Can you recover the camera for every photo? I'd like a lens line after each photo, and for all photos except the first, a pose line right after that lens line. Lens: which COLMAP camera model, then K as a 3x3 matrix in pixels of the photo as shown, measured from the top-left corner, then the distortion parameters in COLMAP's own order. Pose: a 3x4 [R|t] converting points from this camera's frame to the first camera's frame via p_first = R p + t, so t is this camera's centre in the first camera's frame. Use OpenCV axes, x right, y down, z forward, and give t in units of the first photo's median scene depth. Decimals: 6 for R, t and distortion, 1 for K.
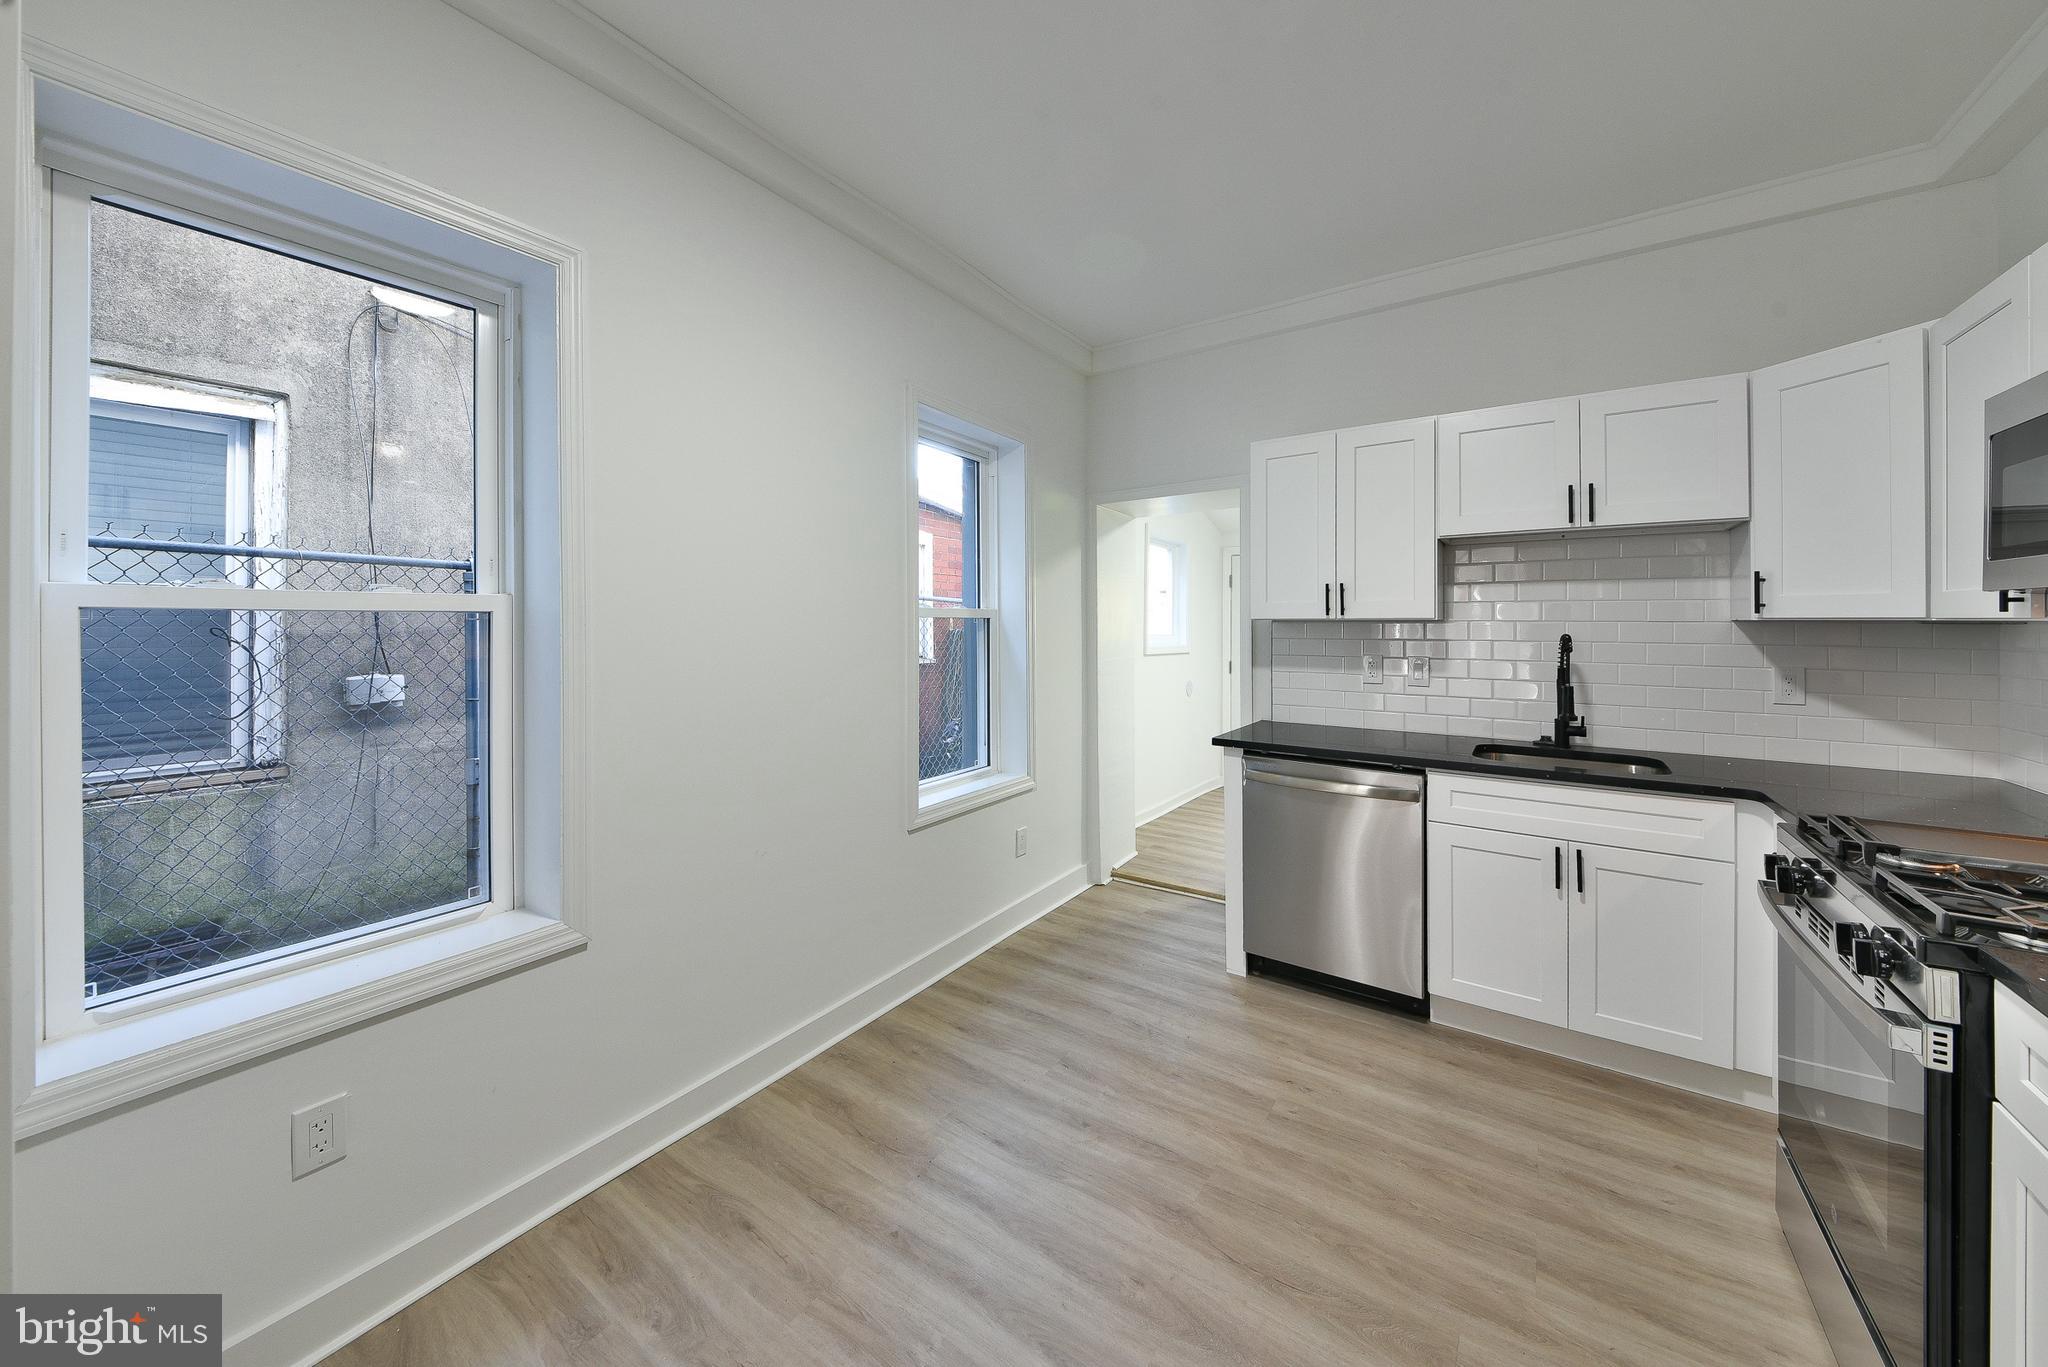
lens RADIAL K [[726.3, 0, 996.3], [0, 726.3, 623.1], [0, 0, 1]] dist [0.000235, -0.009550]
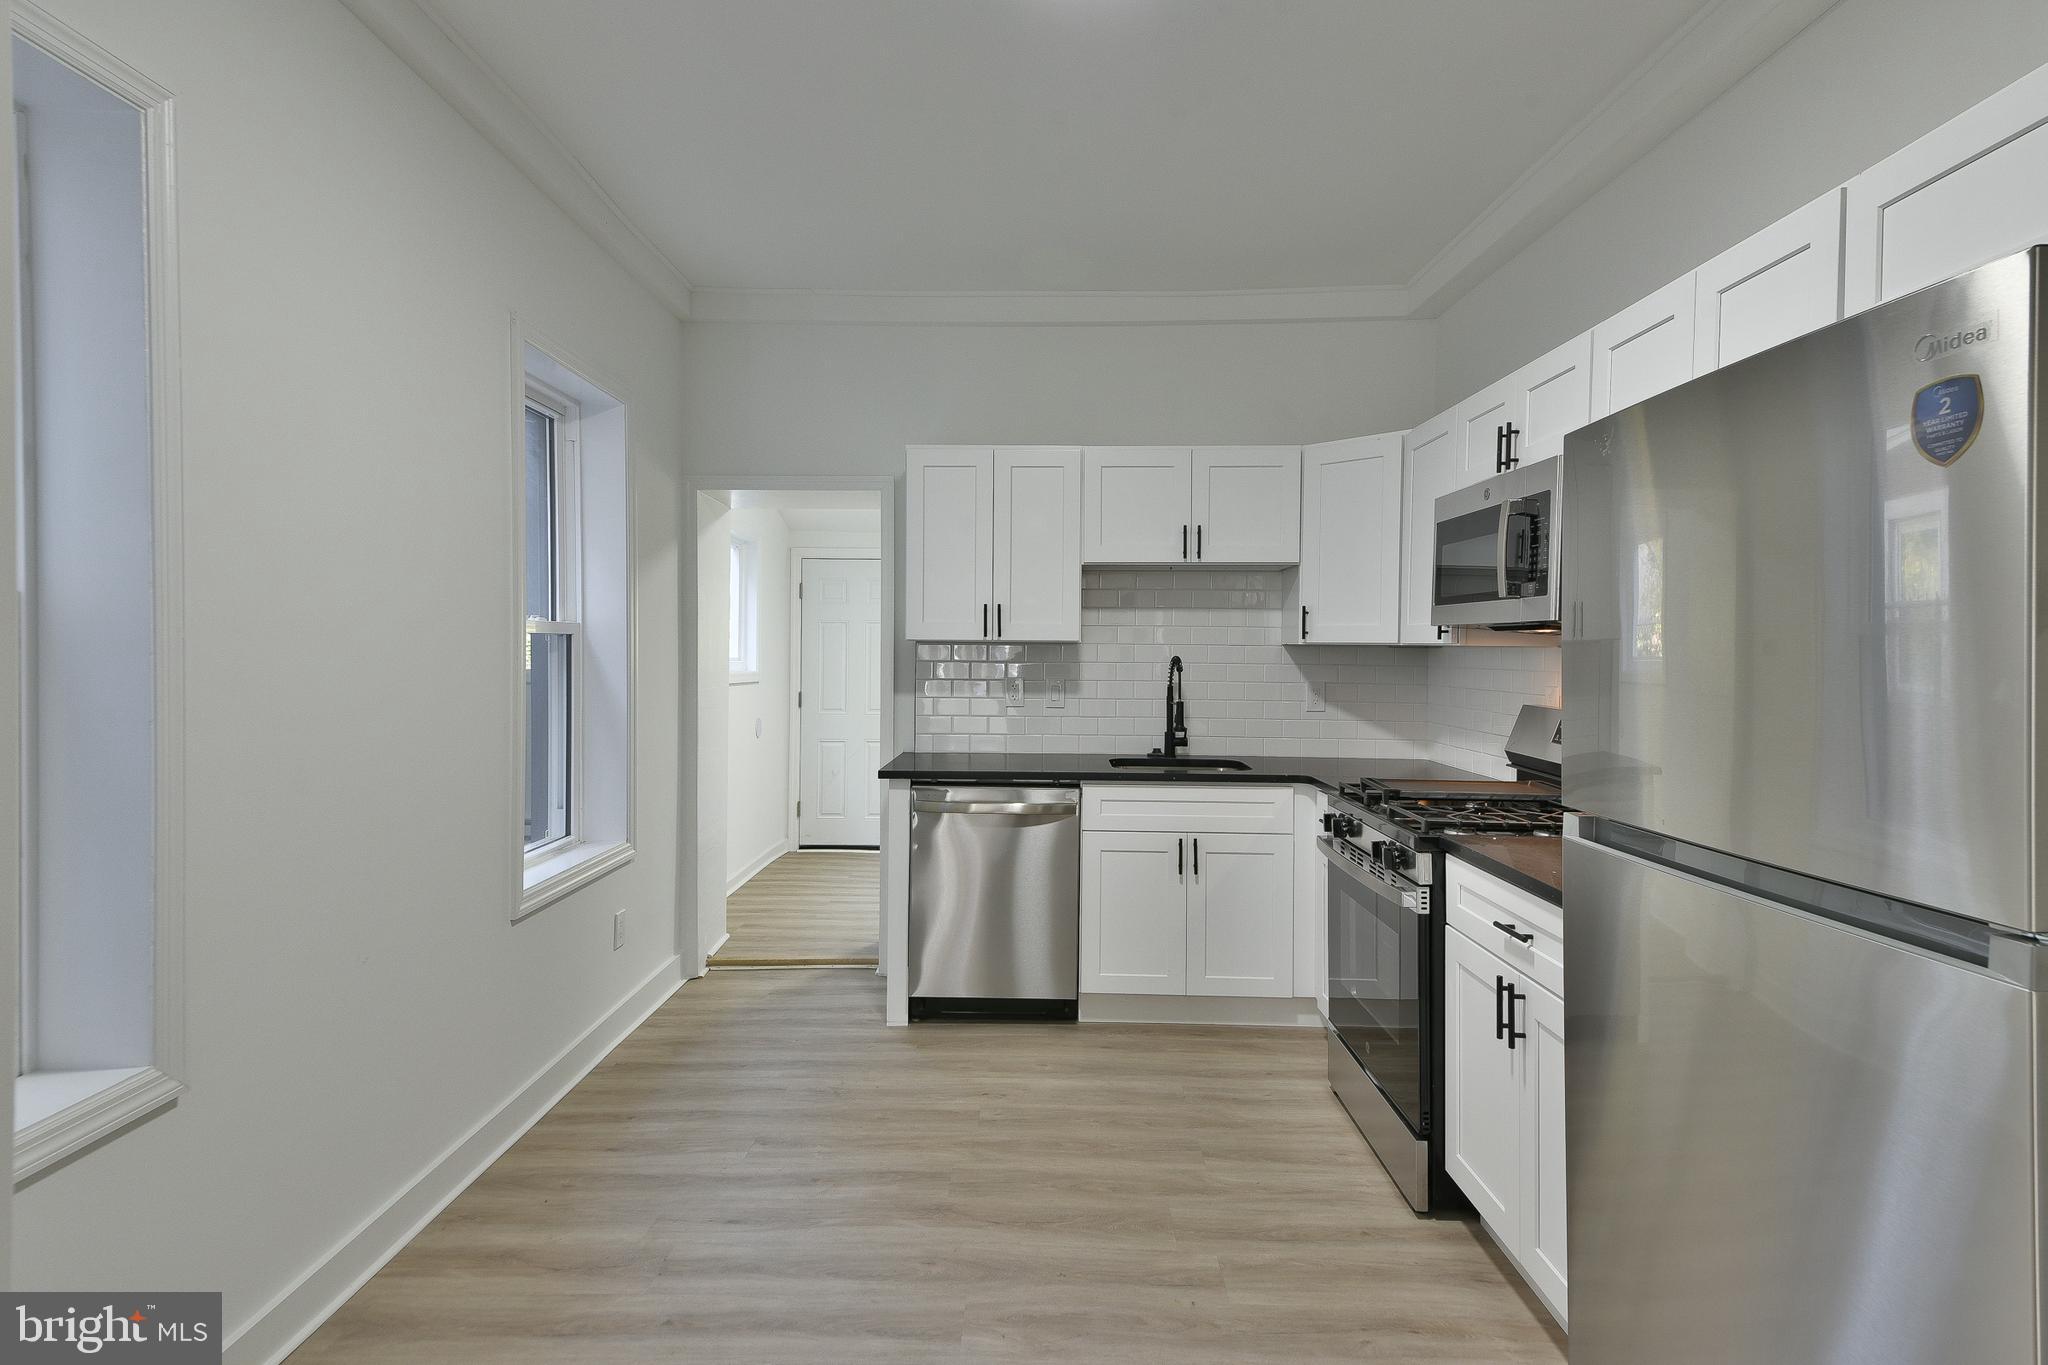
lens RADIAL K [[1053.4, 0, 1020.2], [0, 1053.4, 656.4], [0, 0, 1]] dist [0.003148, -0.000213]
pose [[0.817476, 0.003088, 0.575955, -0.389833], [-0.006159, 0.999975, 0.003381, 0.012930], [-0.575930, -0.006311, 0.817475, -0.221612]]
